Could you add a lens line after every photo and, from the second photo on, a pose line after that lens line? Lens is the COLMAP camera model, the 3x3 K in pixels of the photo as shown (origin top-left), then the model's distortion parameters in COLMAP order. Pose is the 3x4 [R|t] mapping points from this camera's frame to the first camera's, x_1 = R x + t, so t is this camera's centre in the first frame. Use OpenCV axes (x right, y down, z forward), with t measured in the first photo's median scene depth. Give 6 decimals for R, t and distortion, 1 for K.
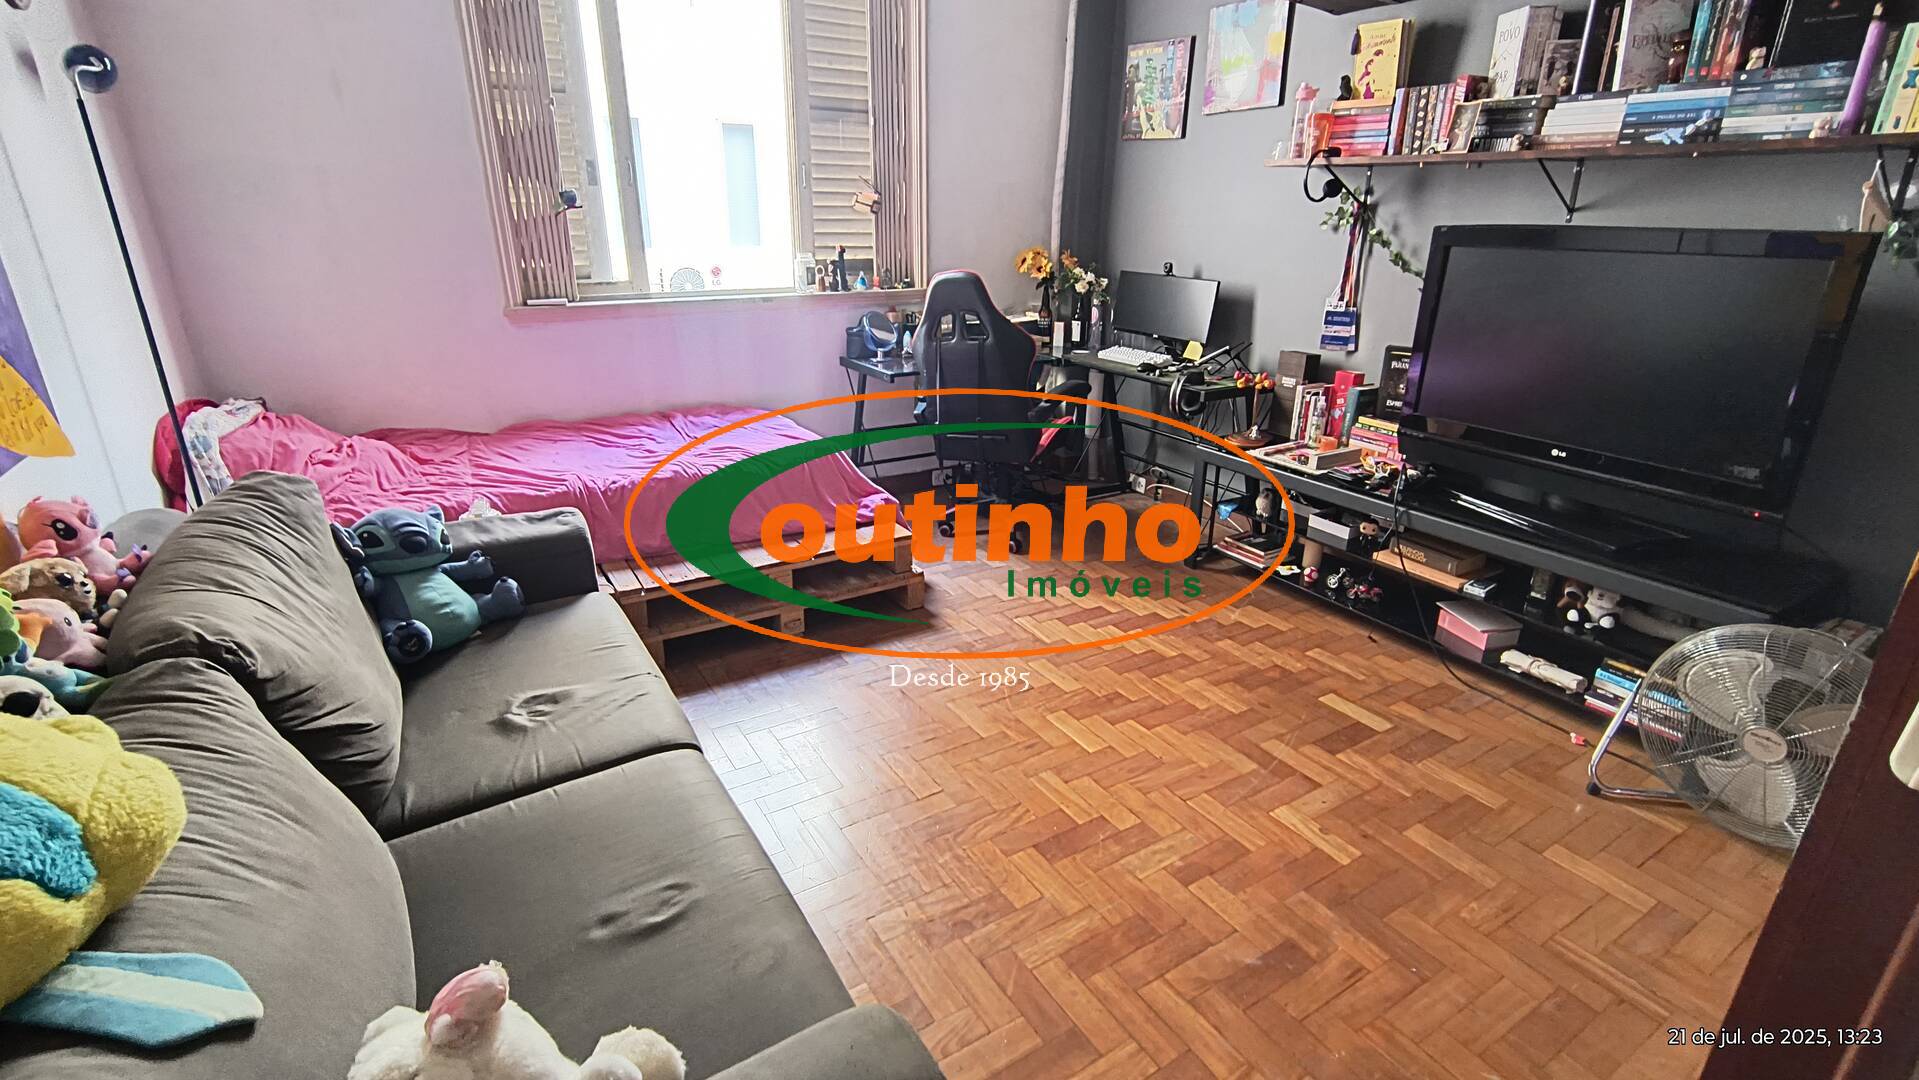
lens RADIAL K [[881.0, 0, 960.8], [0, 881.0, 531.3], [0, 0, 1]] dist [-0.002980, 0.002268]
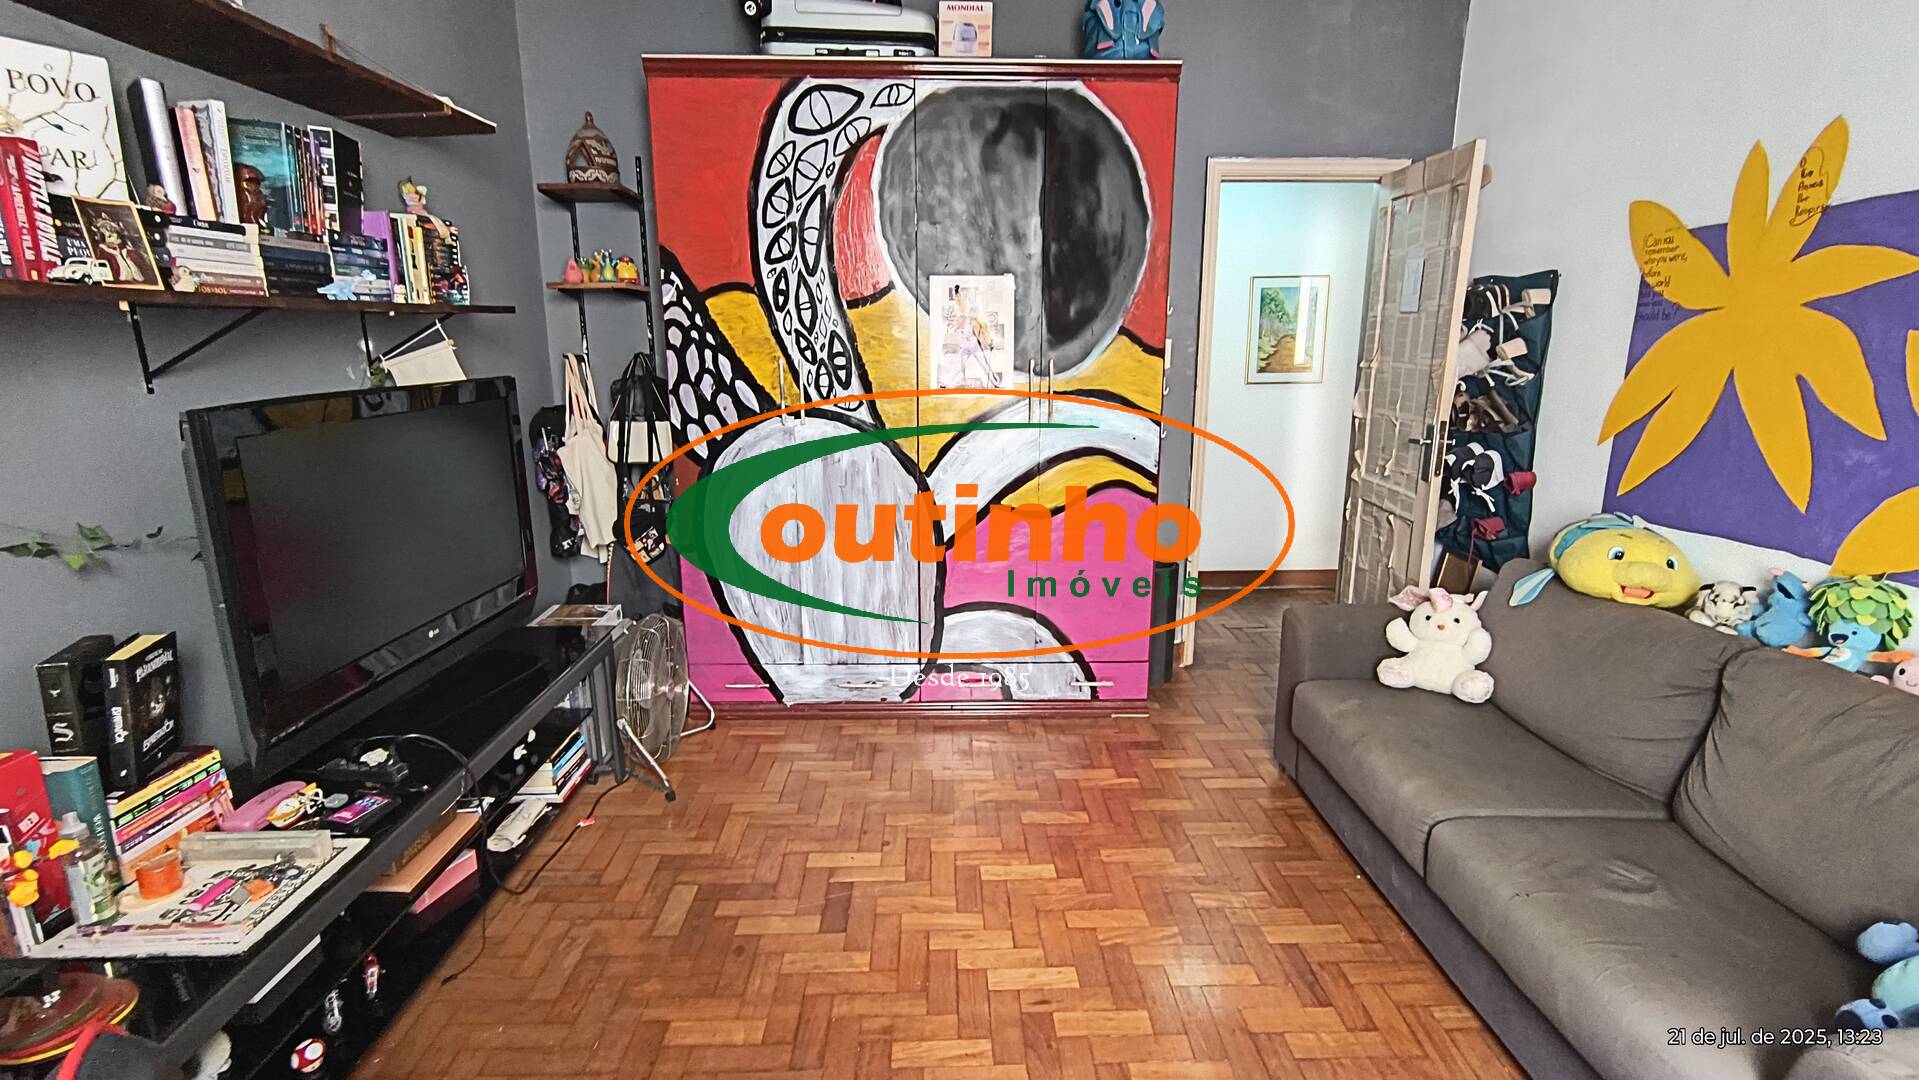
lens RADIAL K [[881.0, 0, 960.8], [0, 881.0, 531.3], [0, 0, 1]] dist [-0.002980, 0.002268]
pose [[-0.858387, -0.123054, 0.498026, -0.167067], [0.170694, 0.846979, 0.503478, -0.442484], [-0.483772, 0.517188, -0.706031, 1.100394]]
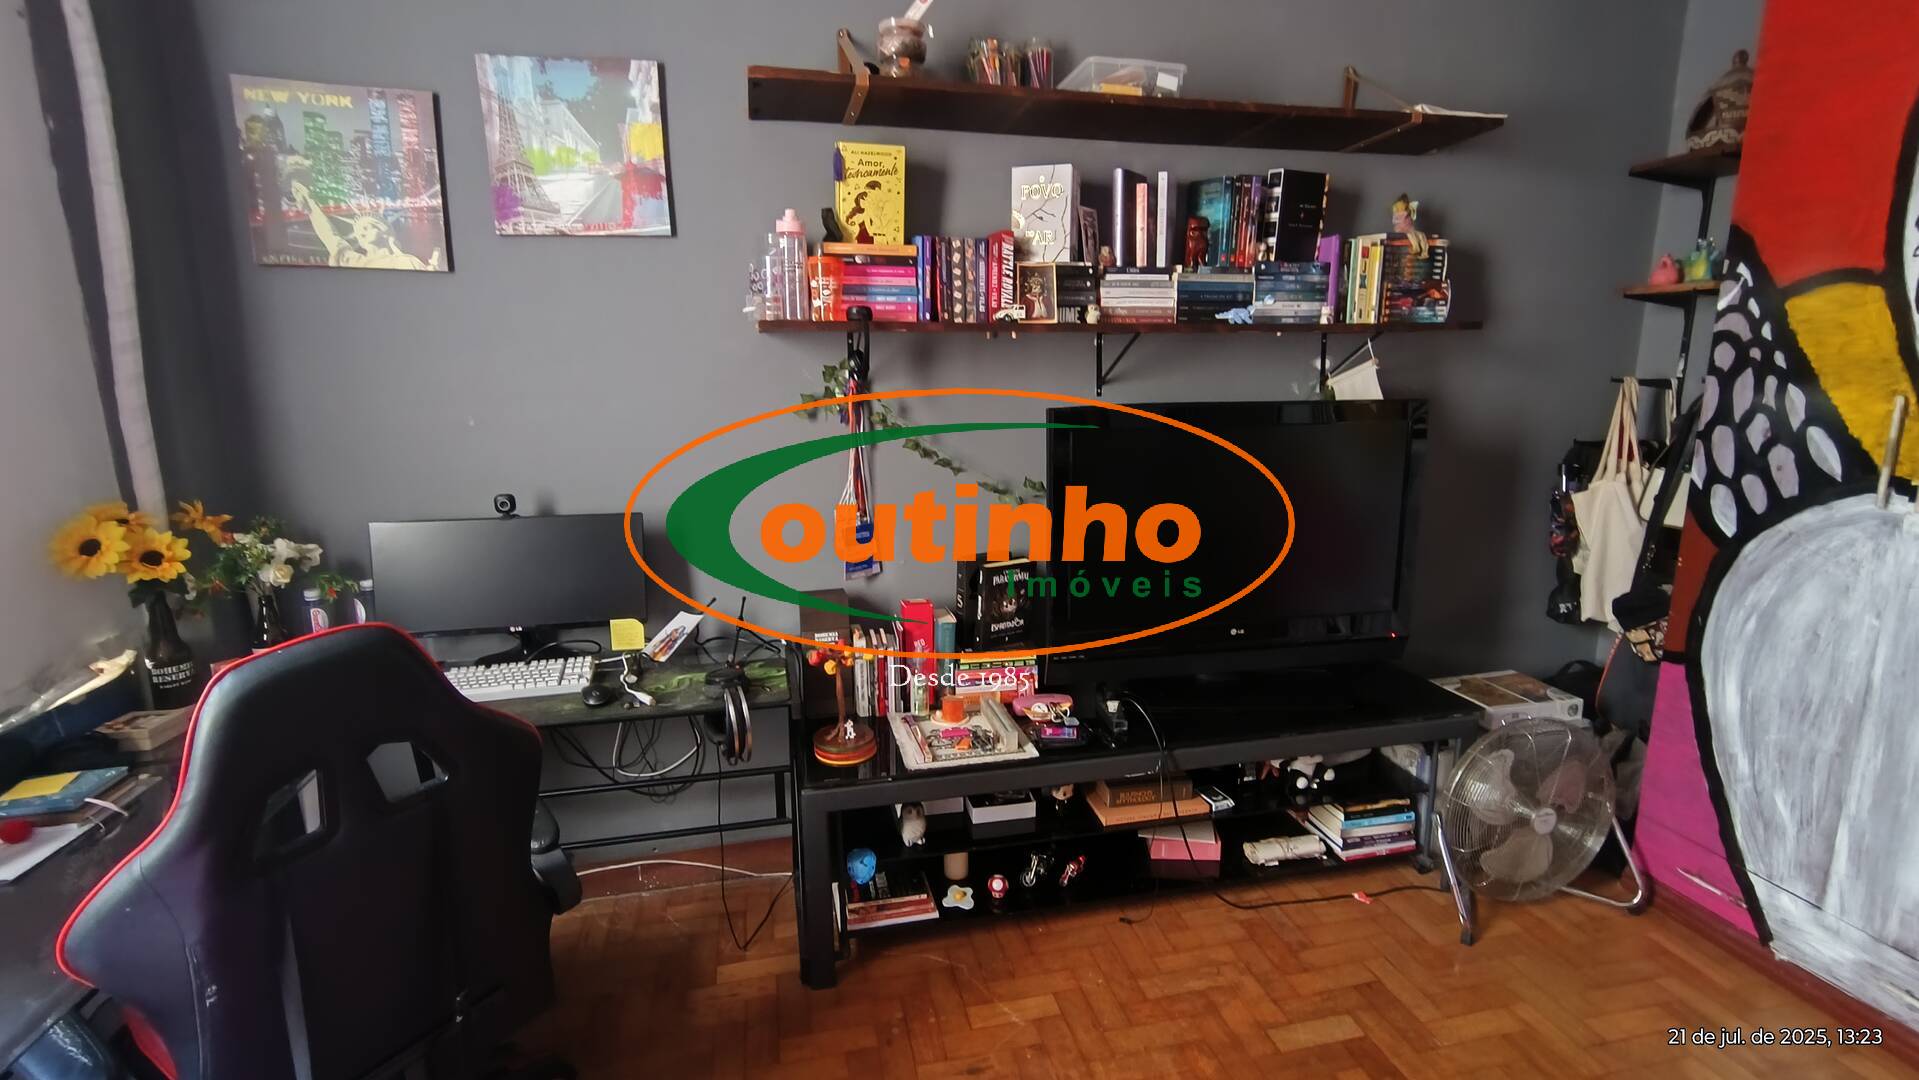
lens RADIAL K [[881.0, 0, 960.8], [0, 881.0, 531.3], [0, 0, 1]] dist [-0.002980, 0.002268]
pose [[0.327811, -0.199860, 0.923361, -0.222730], [0.336664, 0.937916, 0.083488, -0.307596], [-0.882722, 0.283494, 0.374744, 0.733460]]
